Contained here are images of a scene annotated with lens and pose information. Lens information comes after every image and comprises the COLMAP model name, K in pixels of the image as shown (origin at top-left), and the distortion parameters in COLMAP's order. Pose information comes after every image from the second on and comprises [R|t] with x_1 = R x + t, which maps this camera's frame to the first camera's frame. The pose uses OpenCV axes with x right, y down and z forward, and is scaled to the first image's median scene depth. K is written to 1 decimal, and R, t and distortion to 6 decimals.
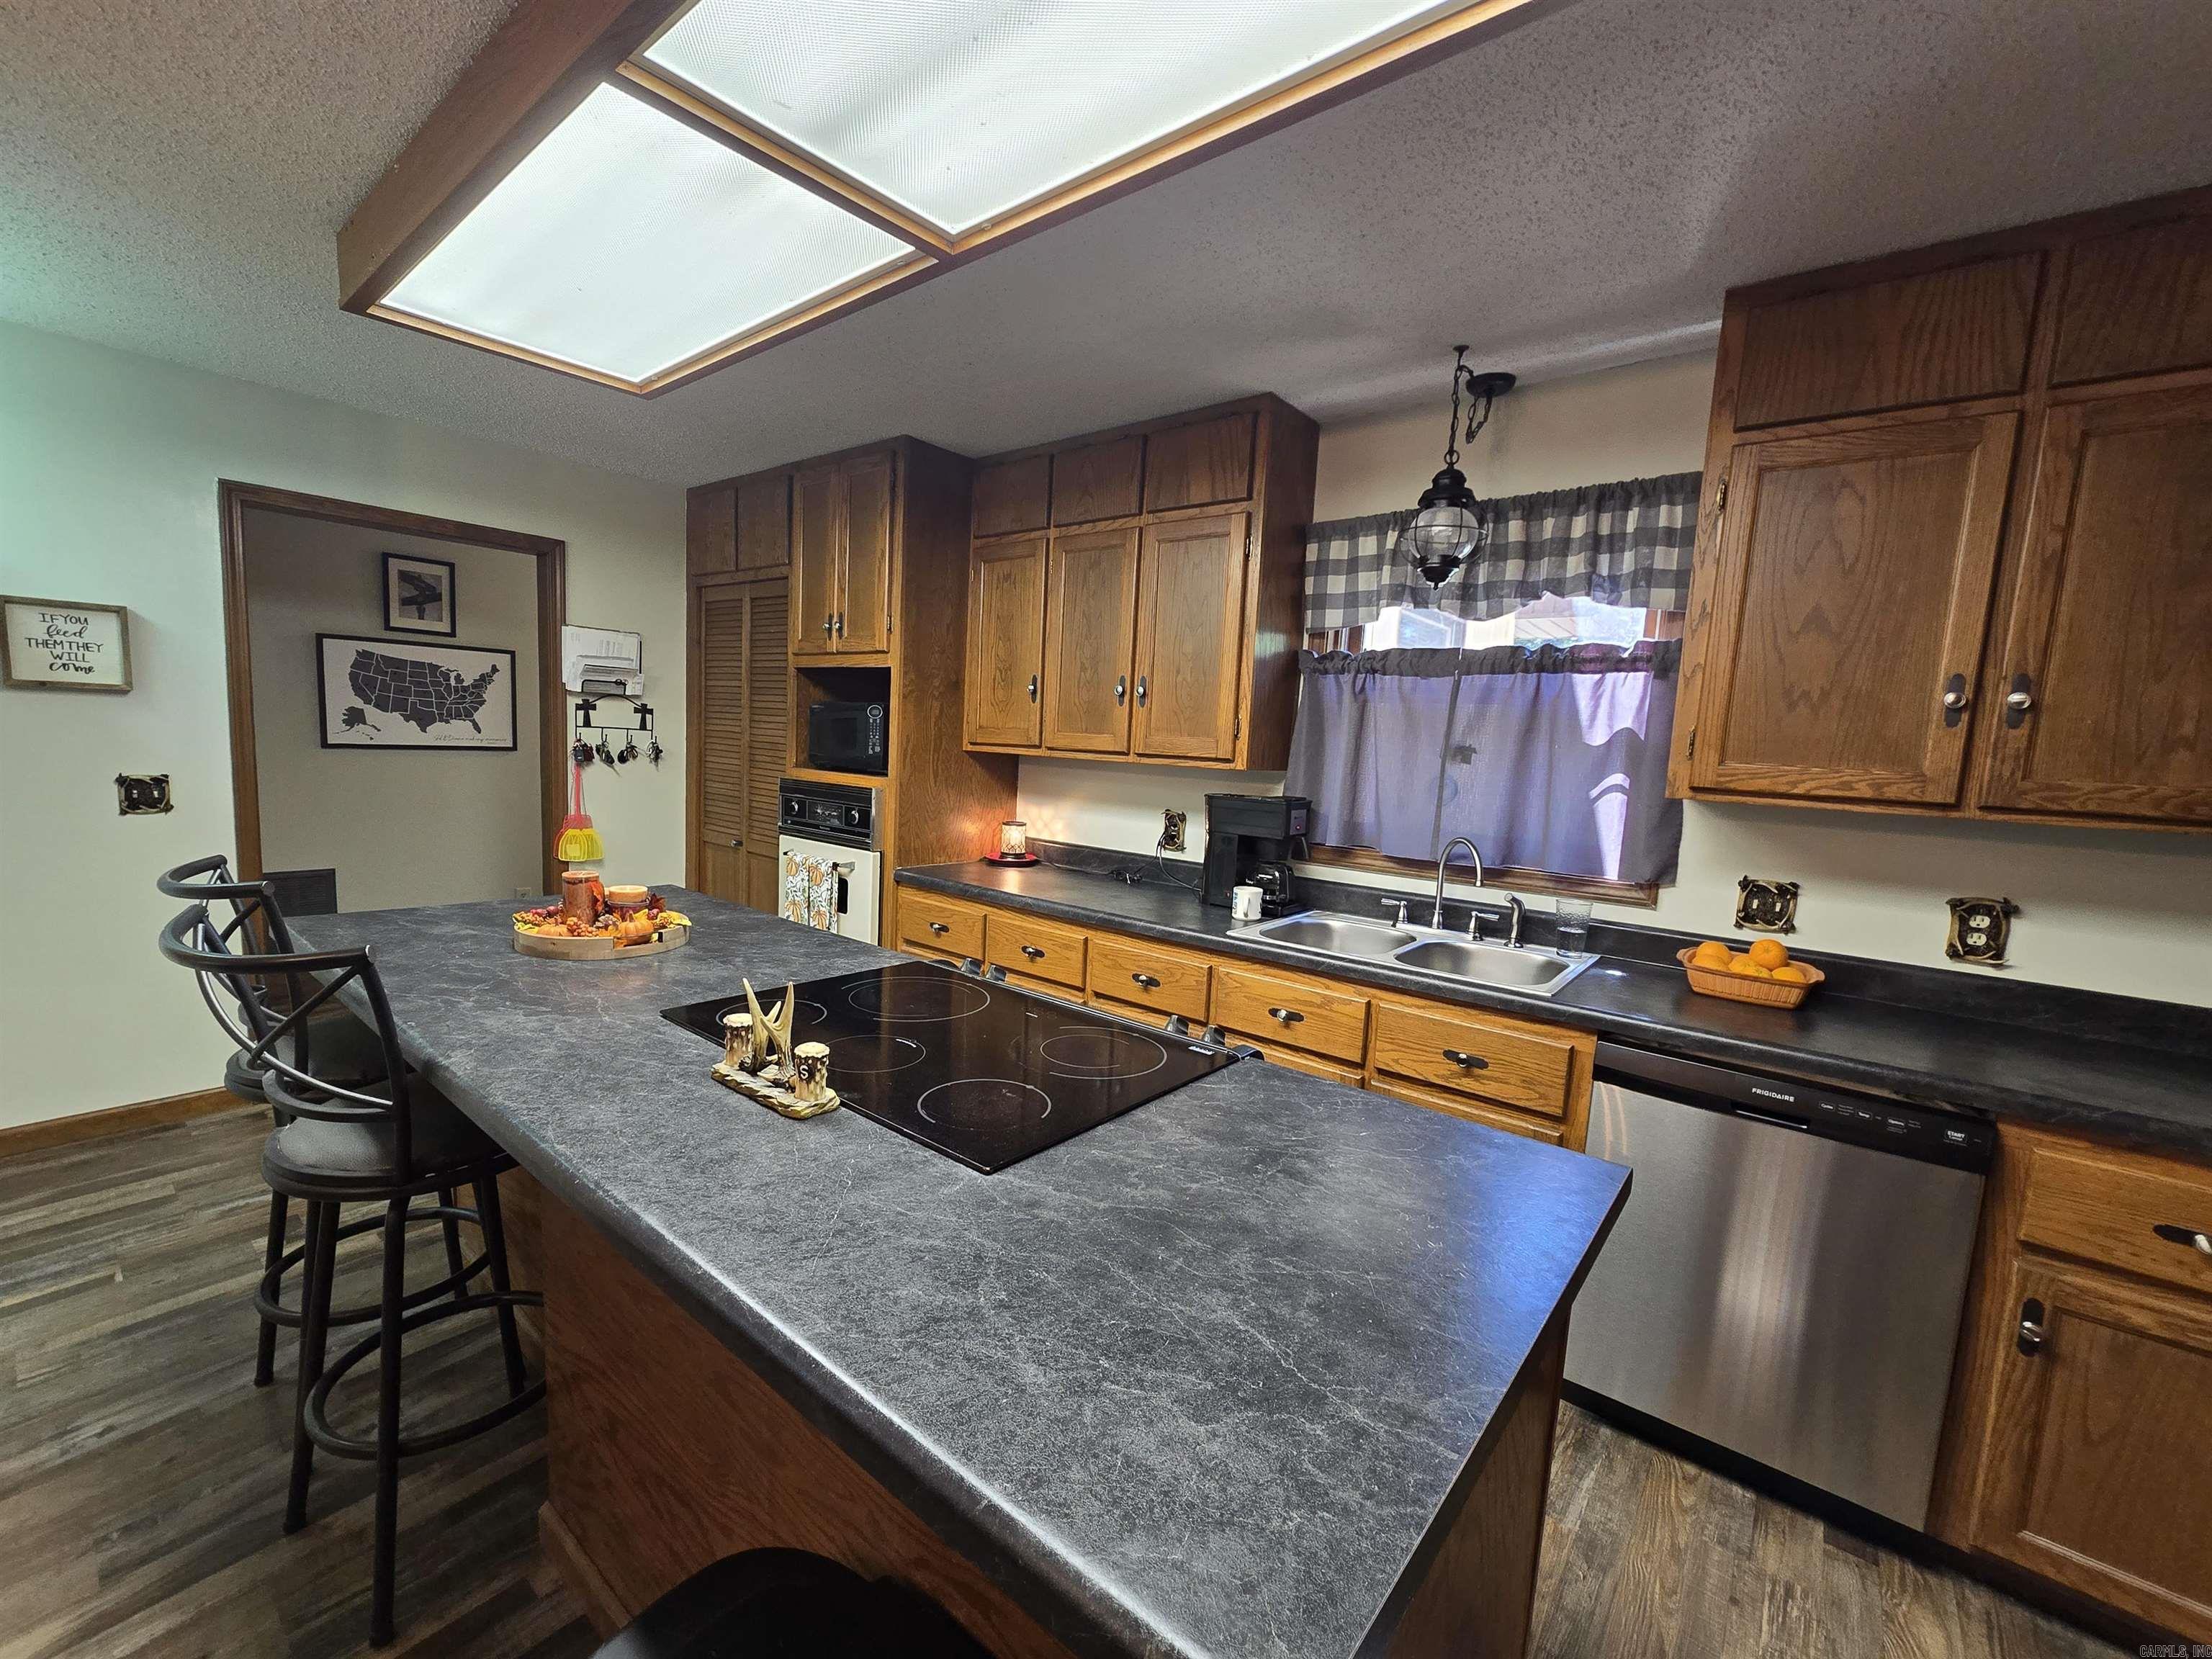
lens RADIAL K [[907.4, 0, 1103.4], [0, 907.4, 848.8], [0, 0, 1]] dist [-0.004366, 0.003583]
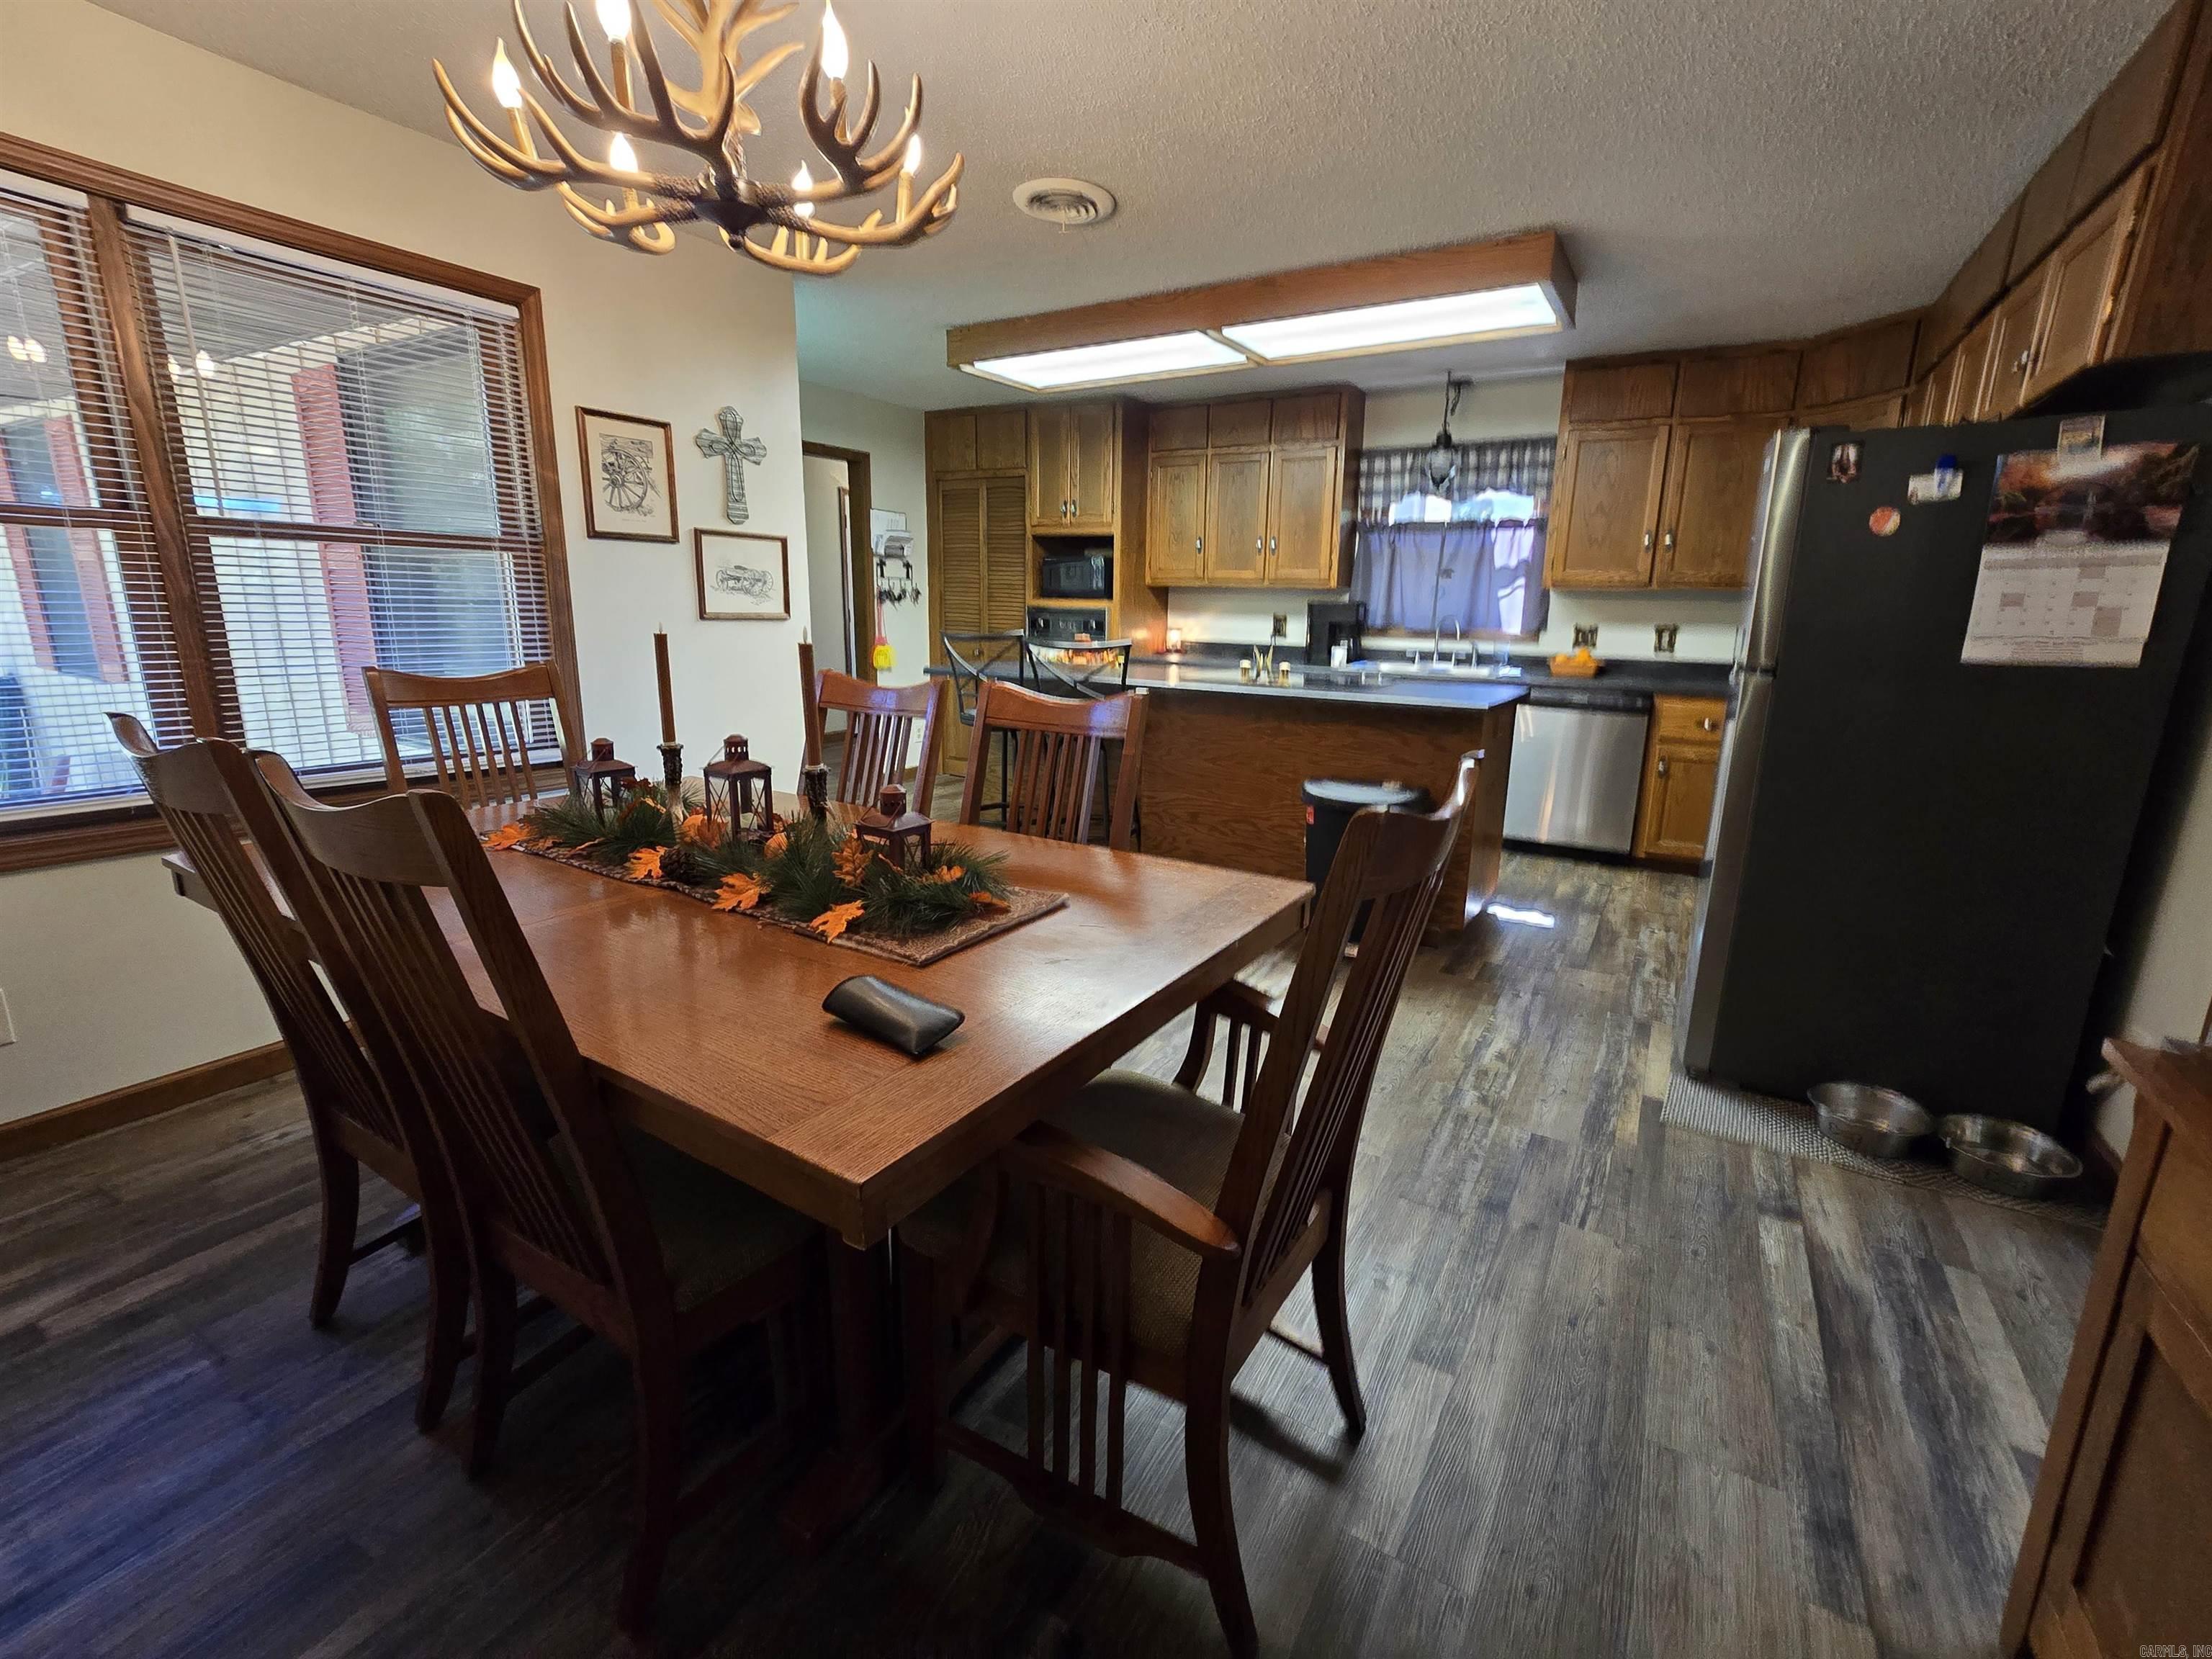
lens RADIAL K [[937.8, 0, 1136.0], [0, 937.8, 804.4], [0, 0, 1]] dist [-0.000815, -0.000151]
pose [[0.988543, -0.062843, 0.137232, -0.544550], [0.048680, 0.993361, 0.104227, 0.138797], [-0.142871, -0.096353, 0.985040, -0.895217]]
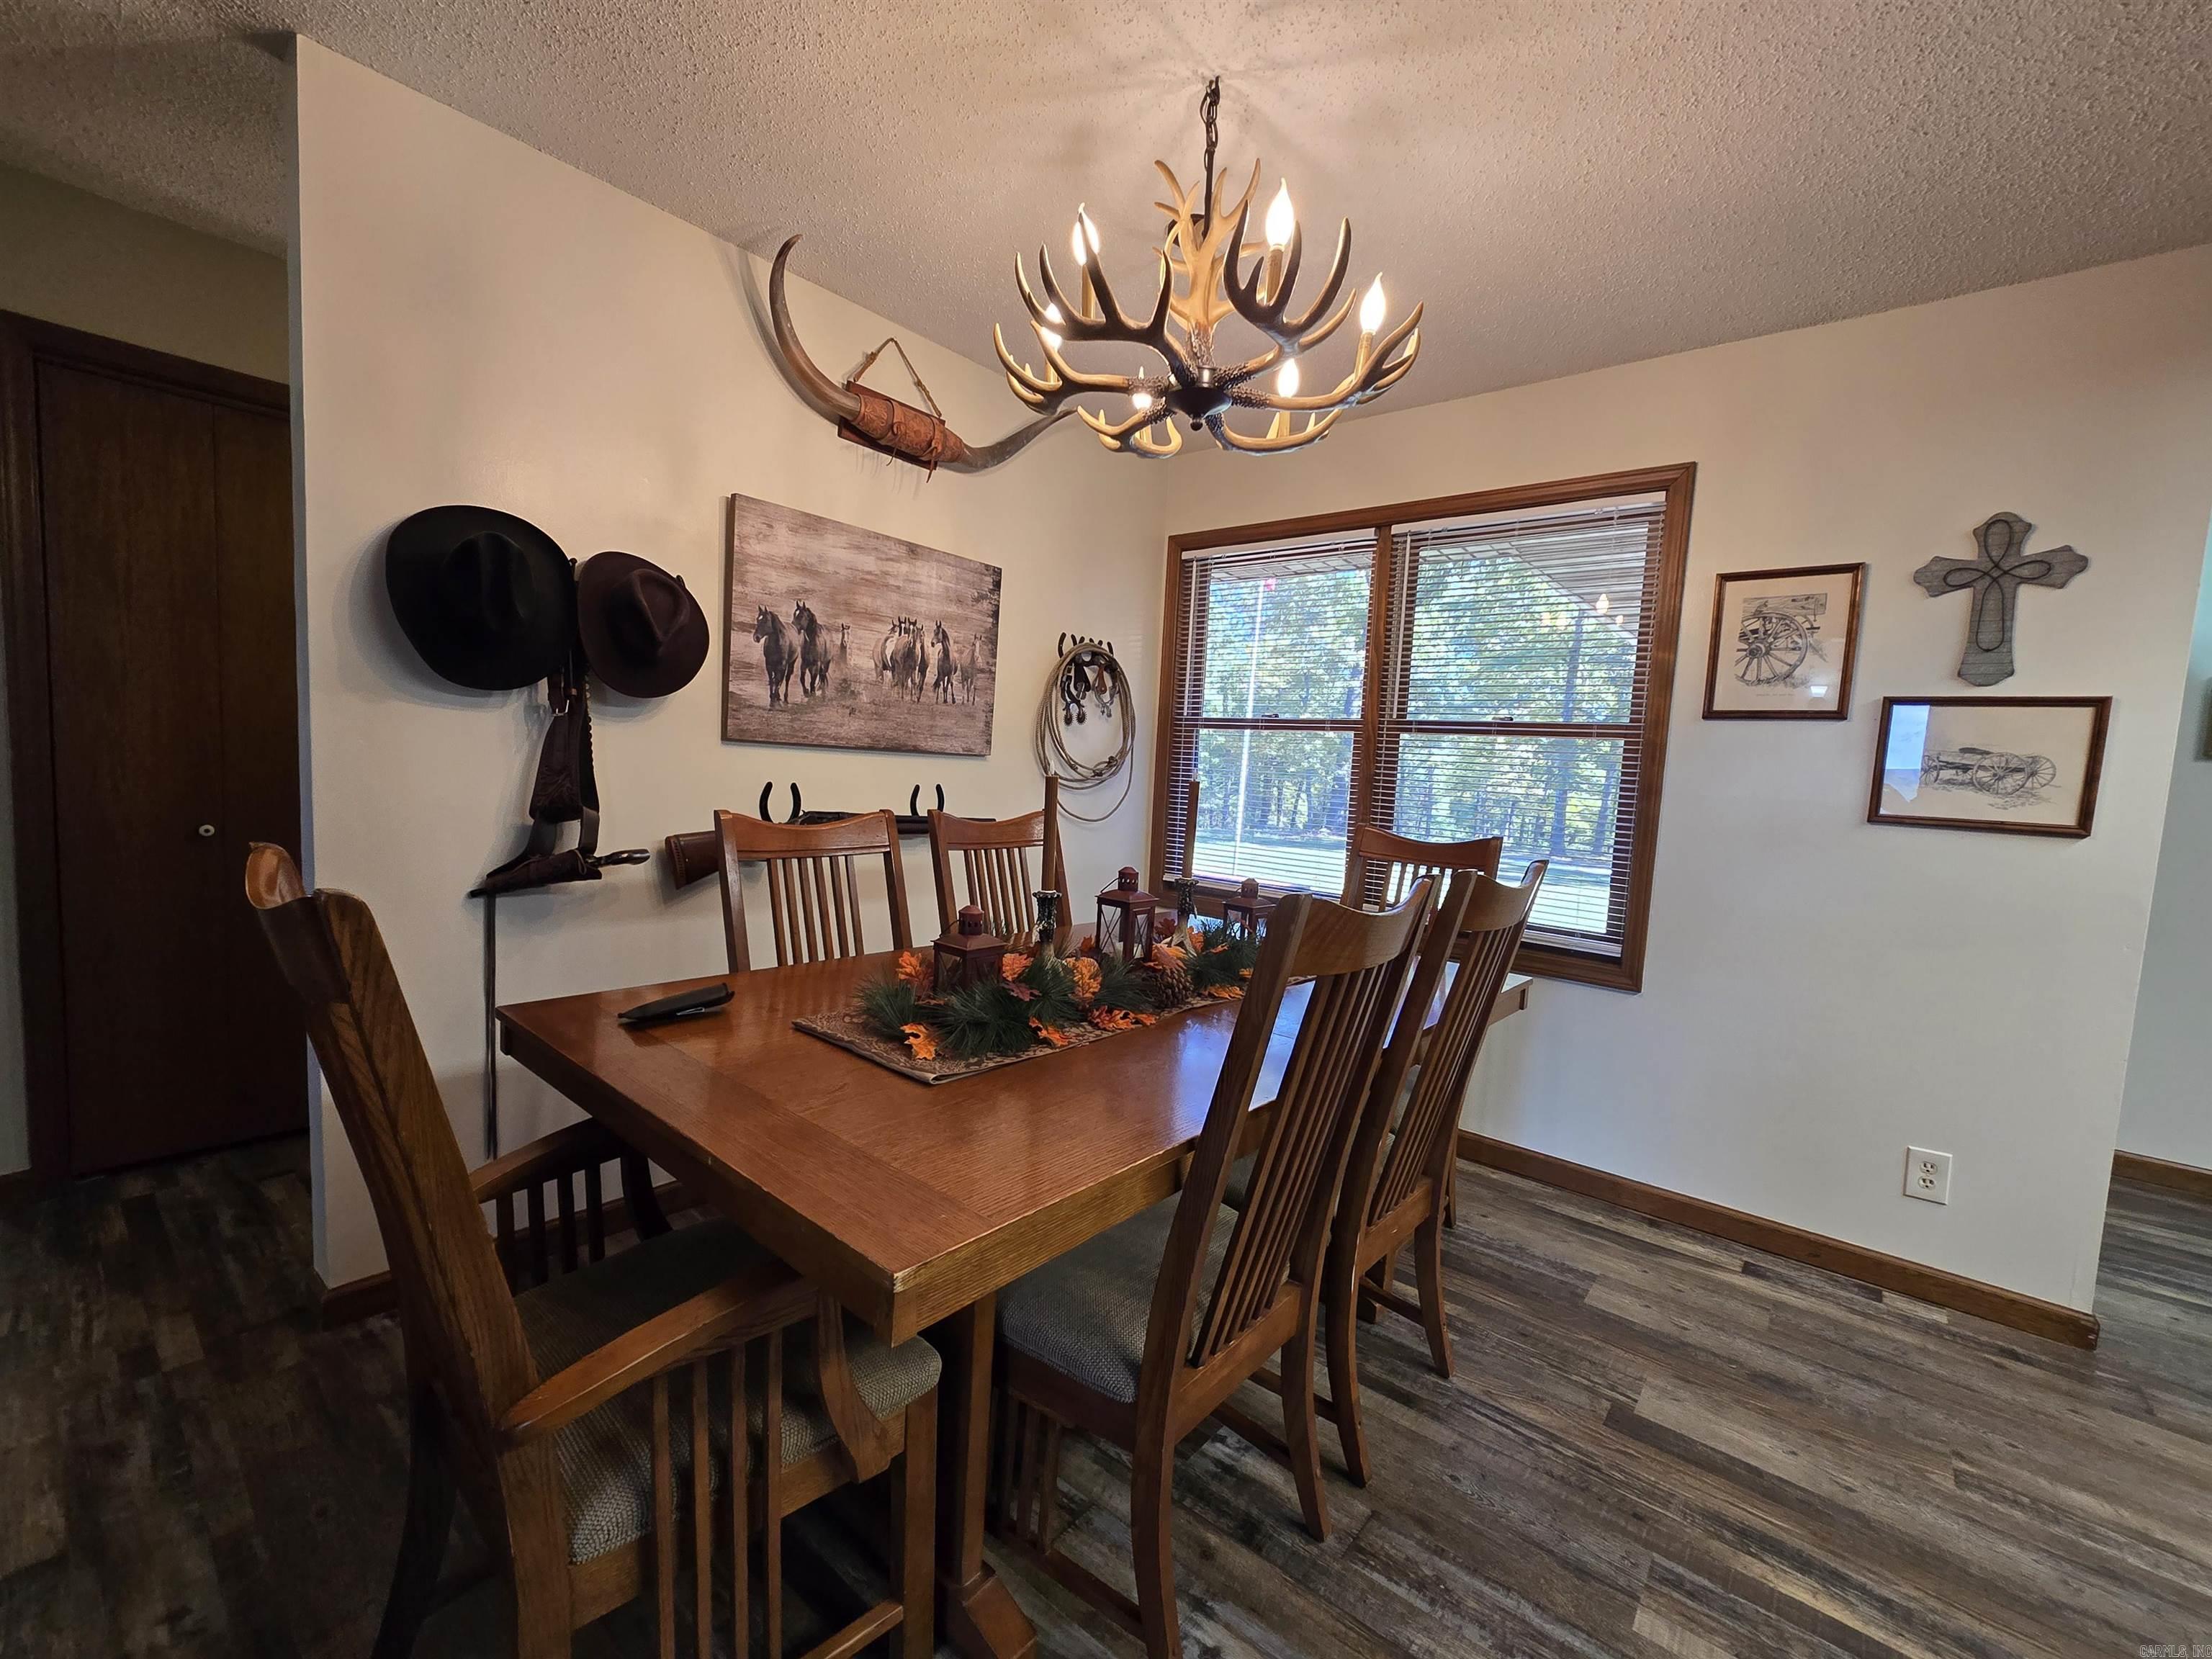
lens RADIAL K [[907.4, 0, 1101.1], [0, 907.4, 838.4], [0, 0, 1]] dist [-0.004366, 0.003583]
pose [[-0.007539, 0.028536, -0.999564, -0.083541], [-0.171843, 0.984685, 0.029407, 0.111780], [0.985095, 0.171990, -0.002520, -0.290294]]
